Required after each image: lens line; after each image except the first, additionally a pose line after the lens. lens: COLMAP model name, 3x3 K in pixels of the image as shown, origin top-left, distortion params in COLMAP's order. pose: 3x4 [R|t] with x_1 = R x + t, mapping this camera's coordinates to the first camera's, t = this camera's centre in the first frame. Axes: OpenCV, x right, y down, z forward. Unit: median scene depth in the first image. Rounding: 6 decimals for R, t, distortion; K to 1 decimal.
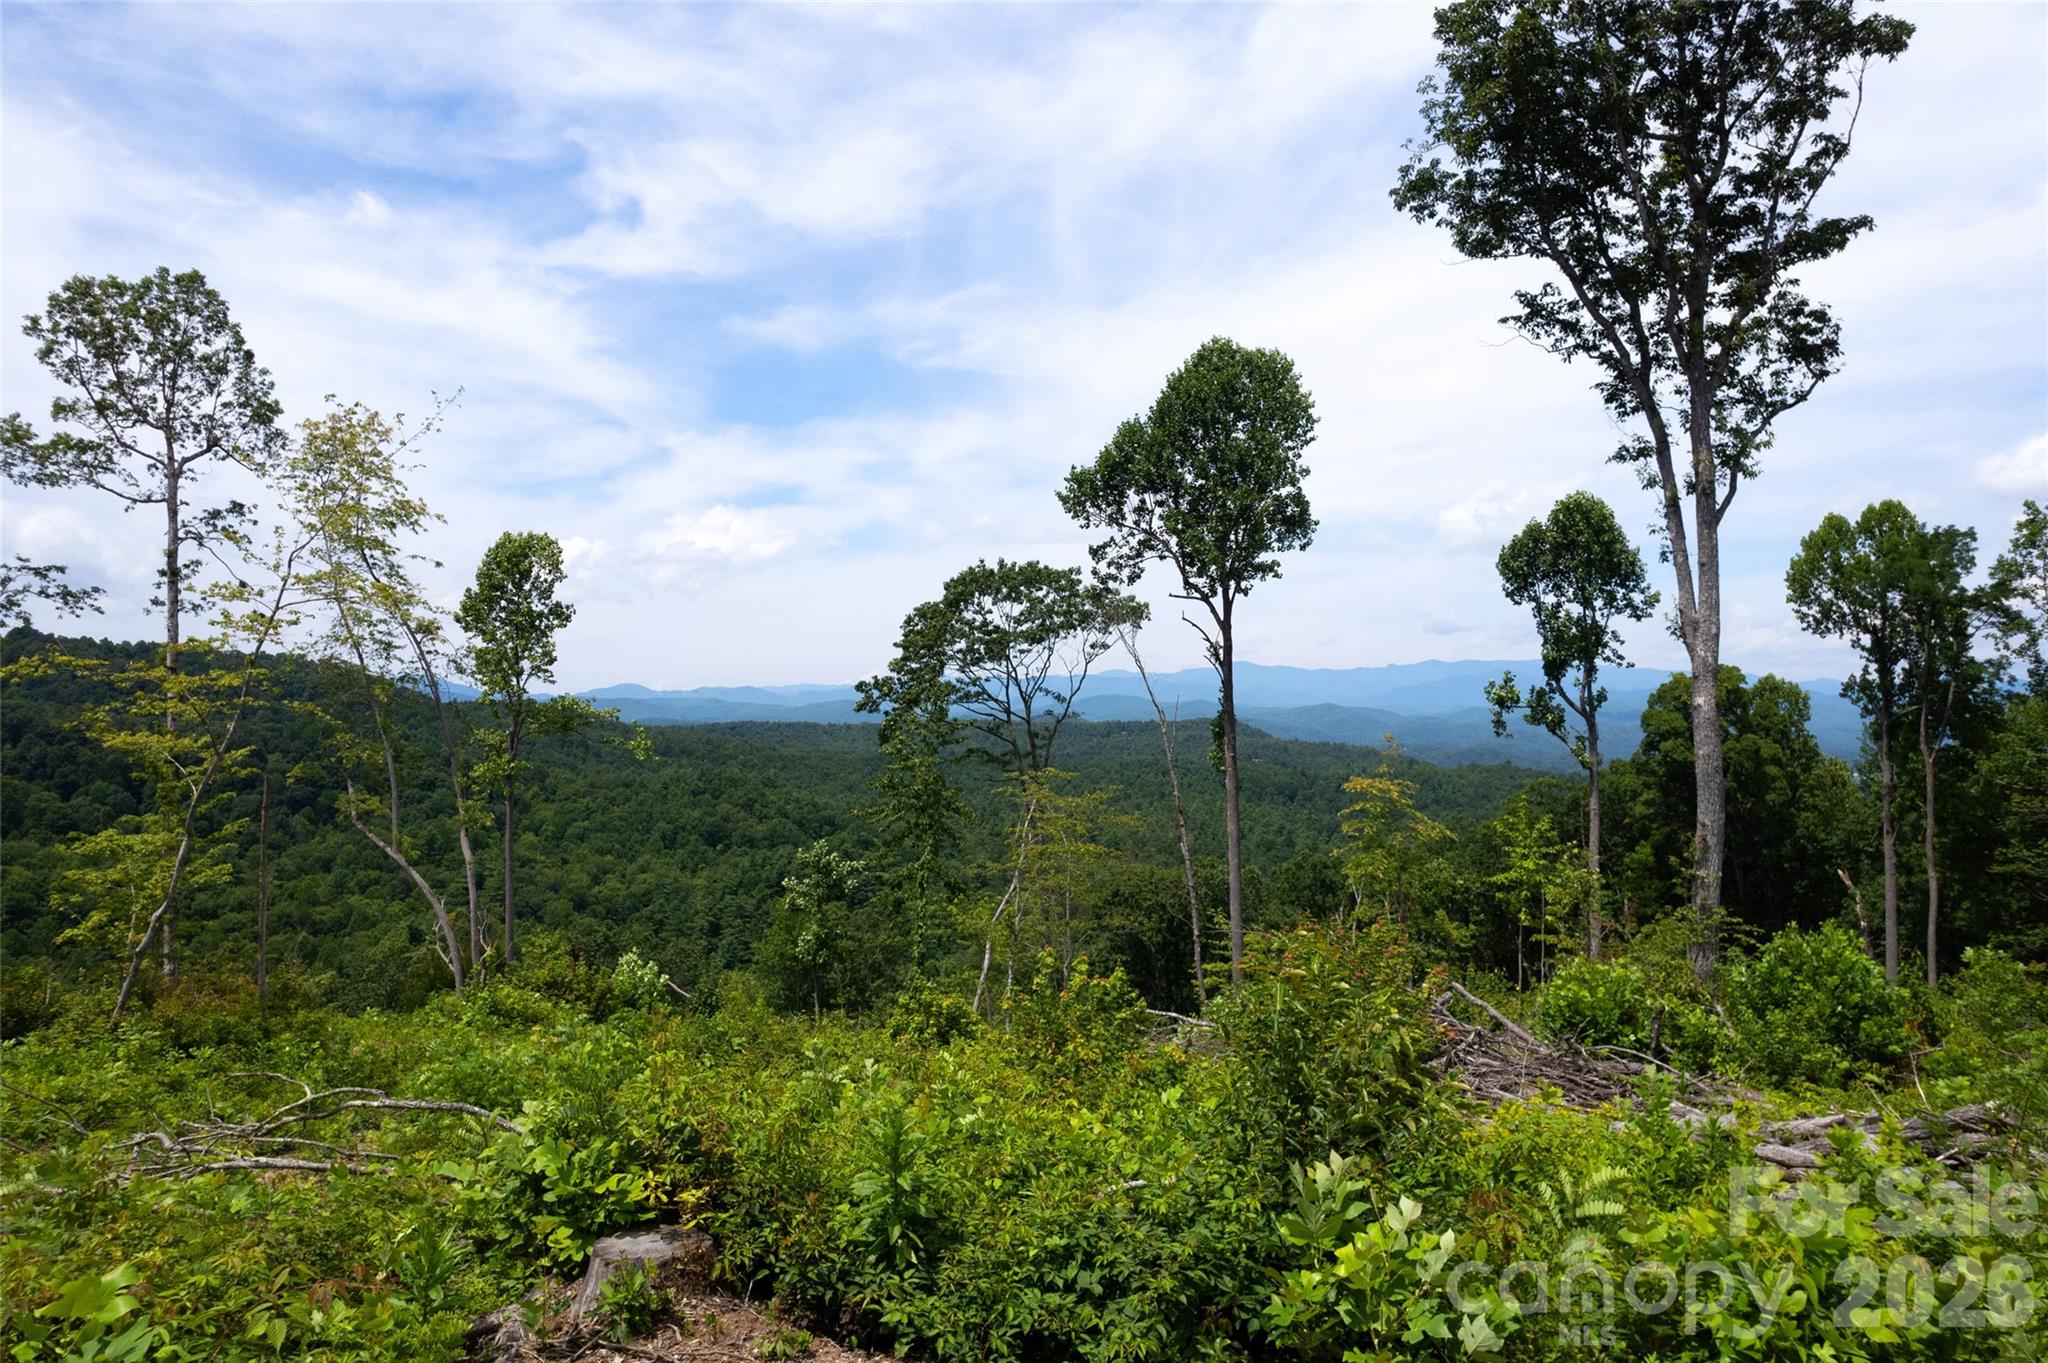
lens RADIAL K [[1302.7, 0, 1034.8], [0, 1302.7, 680.5], [0, 0, 1]] dist [-0.081649, 0.070065]
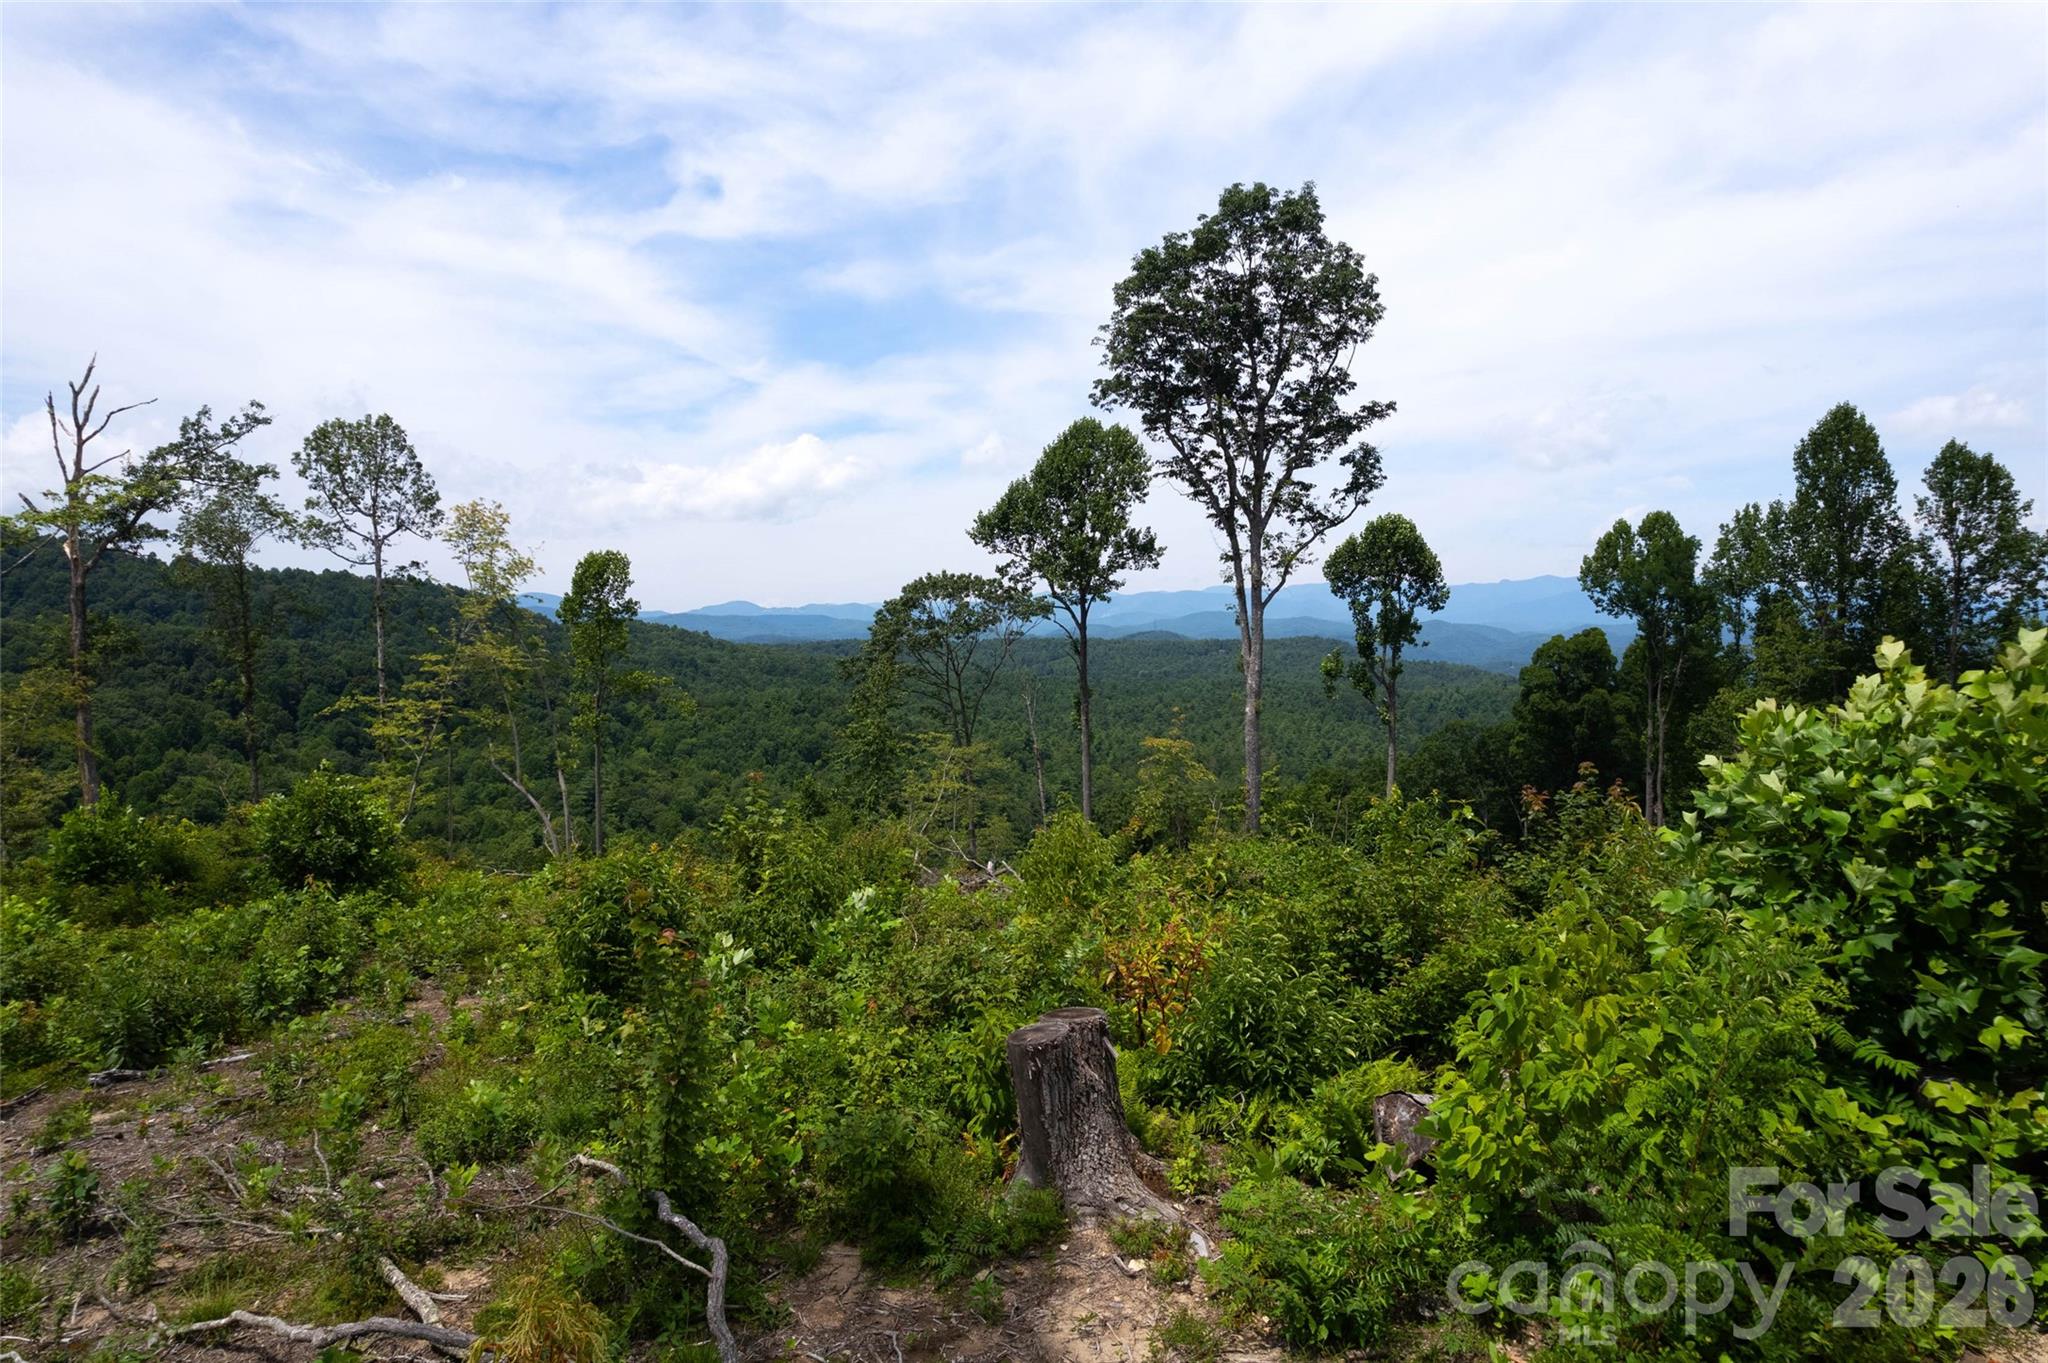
lens RADIAL K [[1311.9, 0, 1023.2], [0, 1311.9, 748.0], [0, 0, 1]] dist [-0.114968, -0.001222]
pose [[0.996157, 0.002862, -0.087544, 0.167506], [0.007432, 0.993099, 0.117042, -0.064942], [0.087275, -0.117243, 0.989261, -0.339764]]
